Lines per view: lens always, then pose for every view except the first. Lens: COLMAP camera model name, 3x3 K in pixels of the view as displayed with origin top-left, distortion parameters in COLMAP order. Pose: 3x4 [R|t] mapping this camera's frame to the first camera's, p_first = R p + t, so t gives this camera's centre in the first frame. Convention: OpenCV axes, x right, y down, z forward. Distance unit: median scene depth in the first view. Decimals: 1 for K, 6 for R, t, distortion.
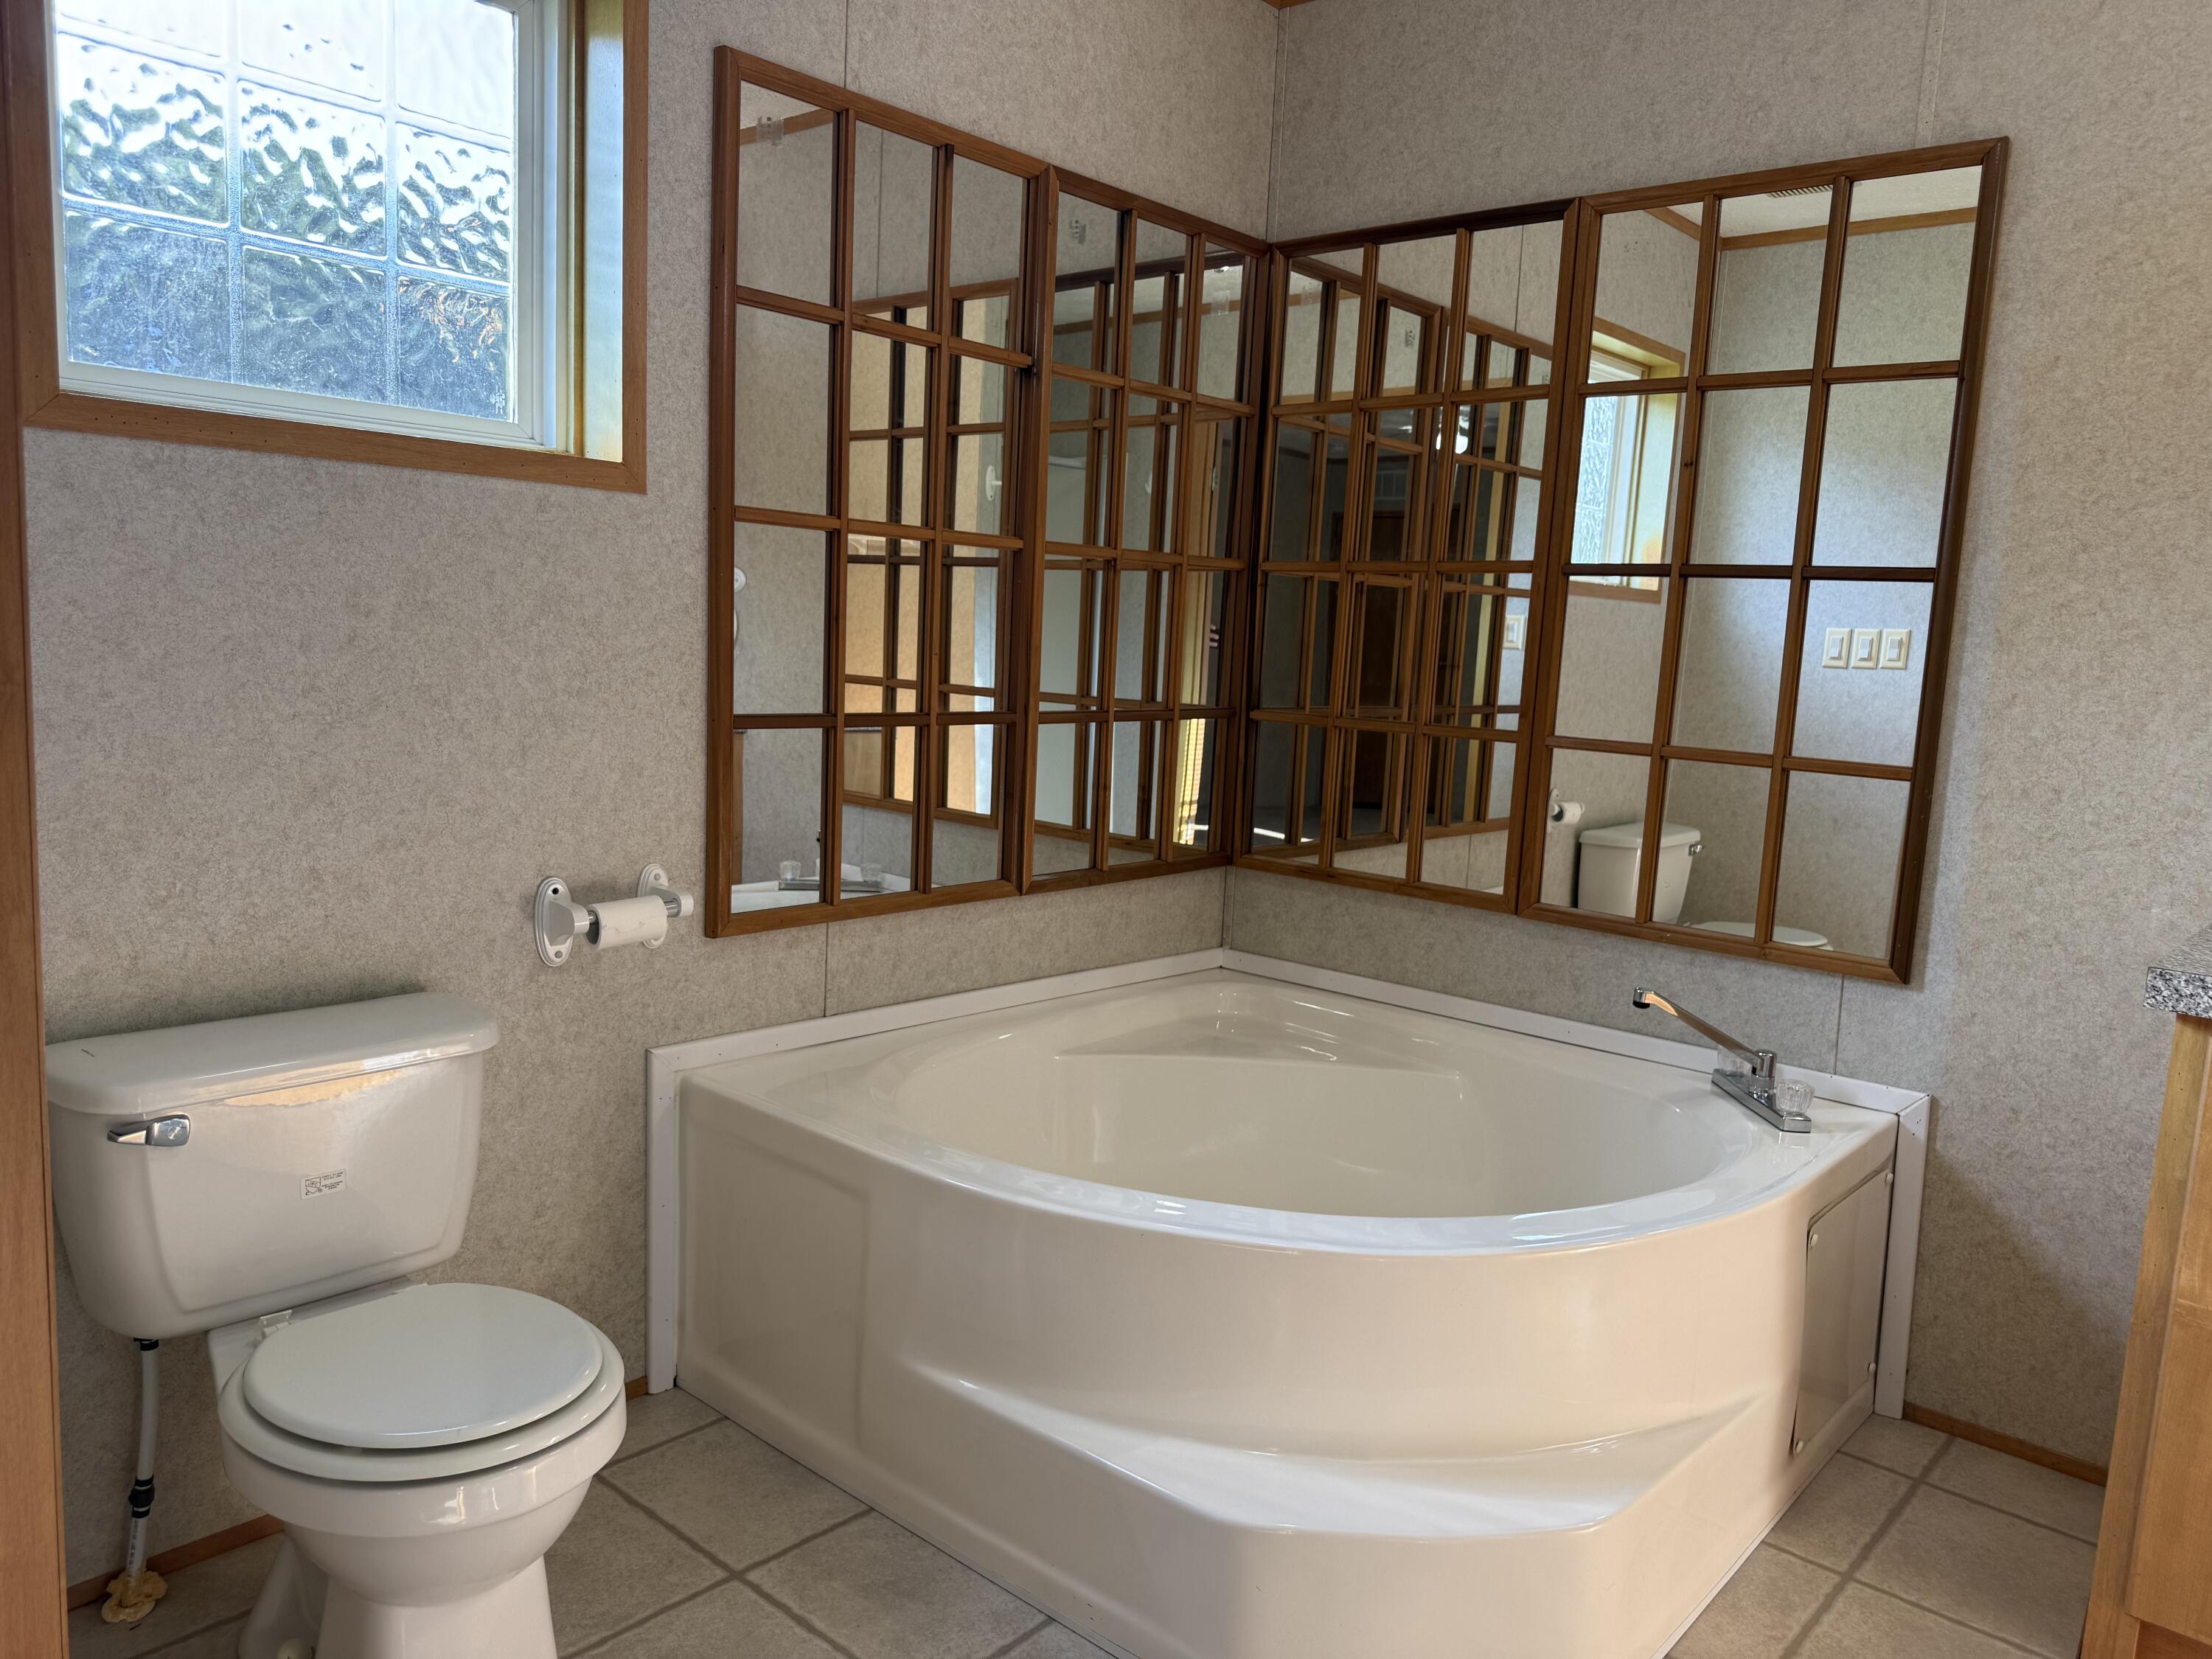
lens RADIAL K [[1573.1, 0, 1125.2], [0, 1573.1, 834.5], [0, 0, 1]] dist [0.080986, -0.082780]
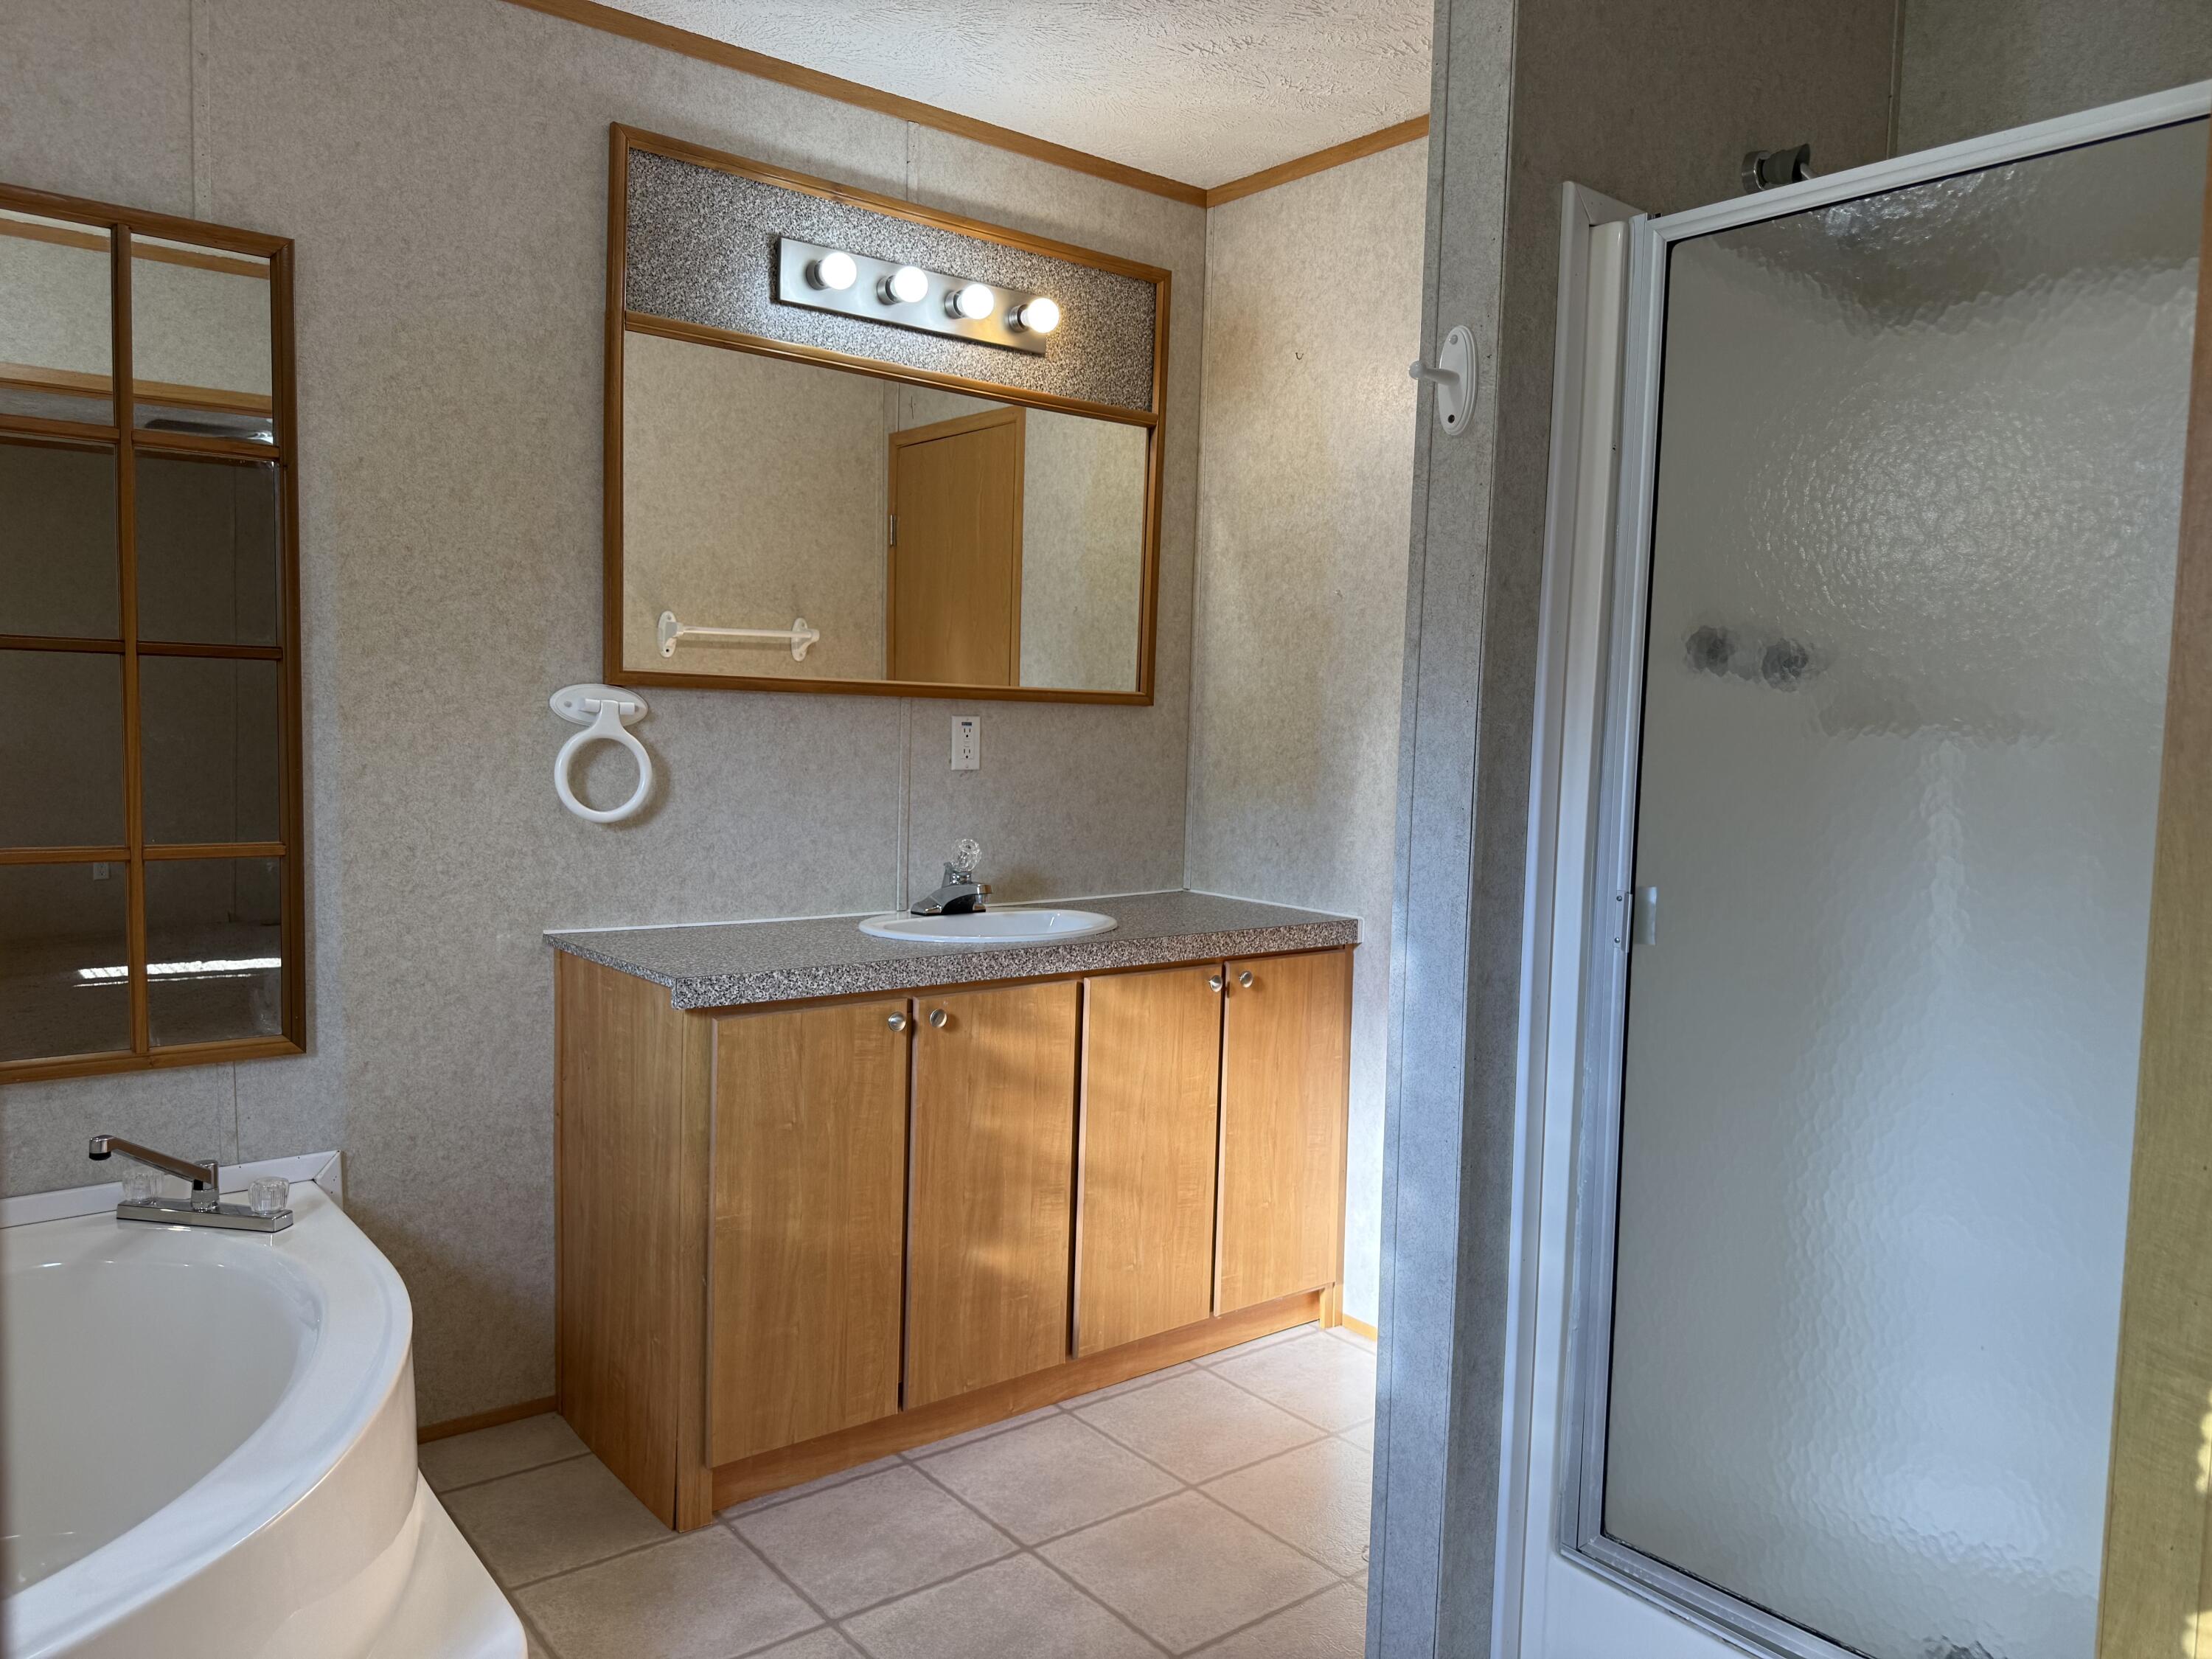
lens RADIAL K [[1573.1, 0, 1056.6], [0, 1573.1, 818.1], [0, 0, 1]] dist [0.080986, -0.082780]
pose [[0.181967, -0.108877, 0.977258, -0.424171], [0.109699, 0.989895, 0.089858, -0.098379], [-0.977166, 0.090853, 0.192072, 0.341046]]
